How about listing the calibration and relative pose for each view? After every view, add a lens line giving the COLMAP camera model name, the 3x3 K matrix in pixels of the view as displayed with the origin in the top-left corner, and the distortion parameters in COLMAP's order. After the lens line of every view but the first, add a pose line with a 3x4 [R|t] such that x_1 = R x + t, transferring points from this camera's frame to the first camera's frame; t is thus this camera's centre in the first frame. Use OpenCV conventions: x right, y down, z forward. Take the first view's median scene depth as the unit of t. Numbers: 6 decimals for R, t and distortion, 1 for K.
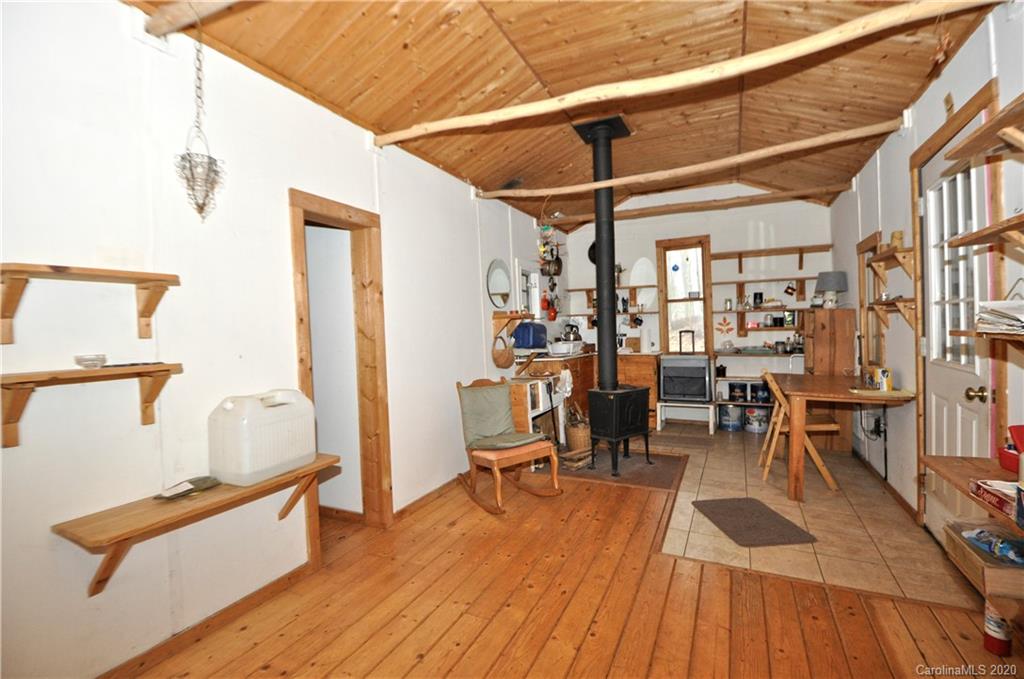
lens RADIAL K [[445.9, 0, 529.5], [0, 445.9, 333.9], [0, 0, 1]] dist [0.003211, -0.017479]
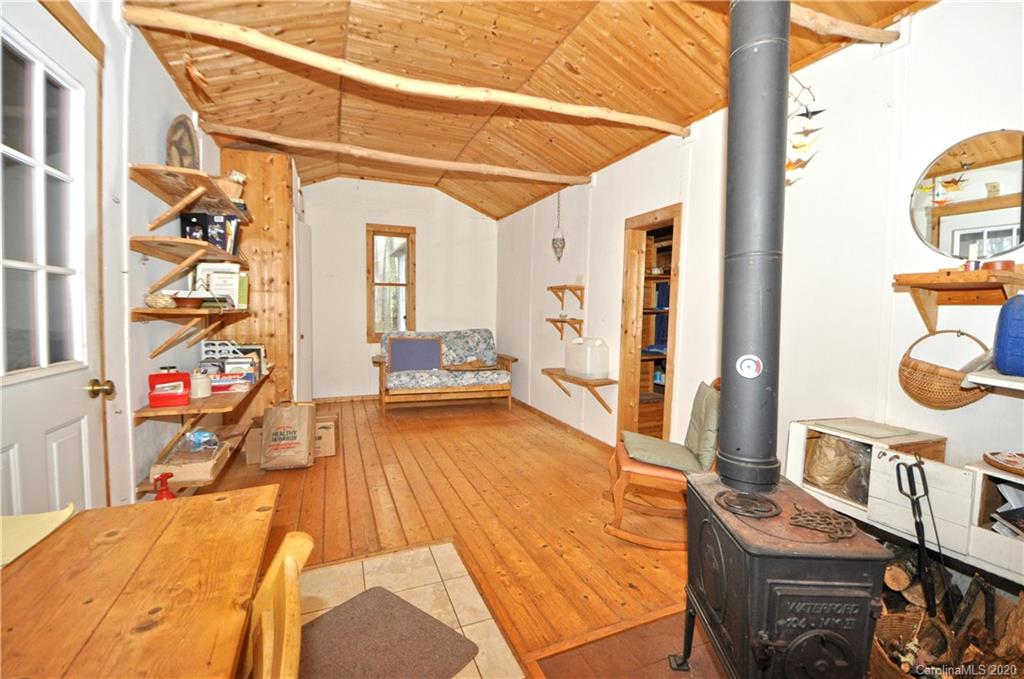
lens RADIAL K [[445.9, 0, 529.5], [0, 445.9, 333.9], [0, 0, 1]] dist [0.003211, -0.017479]
pose [[-0.666578, 0.050870, -0.743697, 0.985108], [-0.007457, 0.997164, 0.074892, -0.032883], [0.745398, 0.055467, -0.664308, 1.957188]]
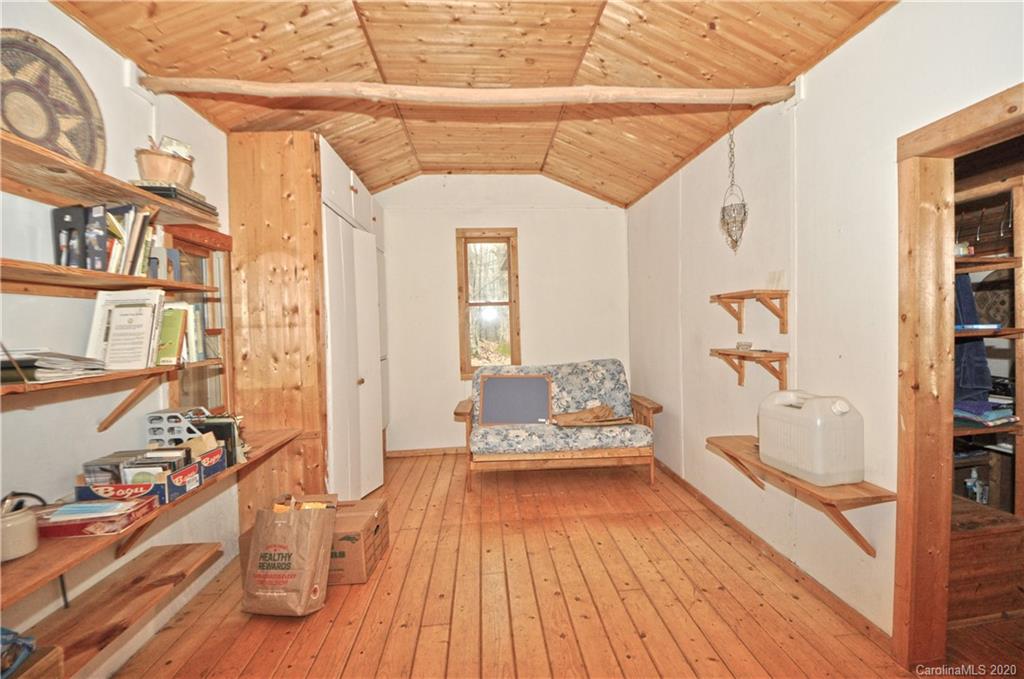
lens RADIAL K [[445.9, 0, 529.5], [0, 445.9, 333.9], [0, 0, 1]] dist [0.003211, -0.017479]
pose [[-0.860143, 0.056045, -0.506965, 0.402987], [0.040412, 0.998308, 0.041798, -0.063765], [0.508450, 0.015465, -0.860953, 1.406067]]
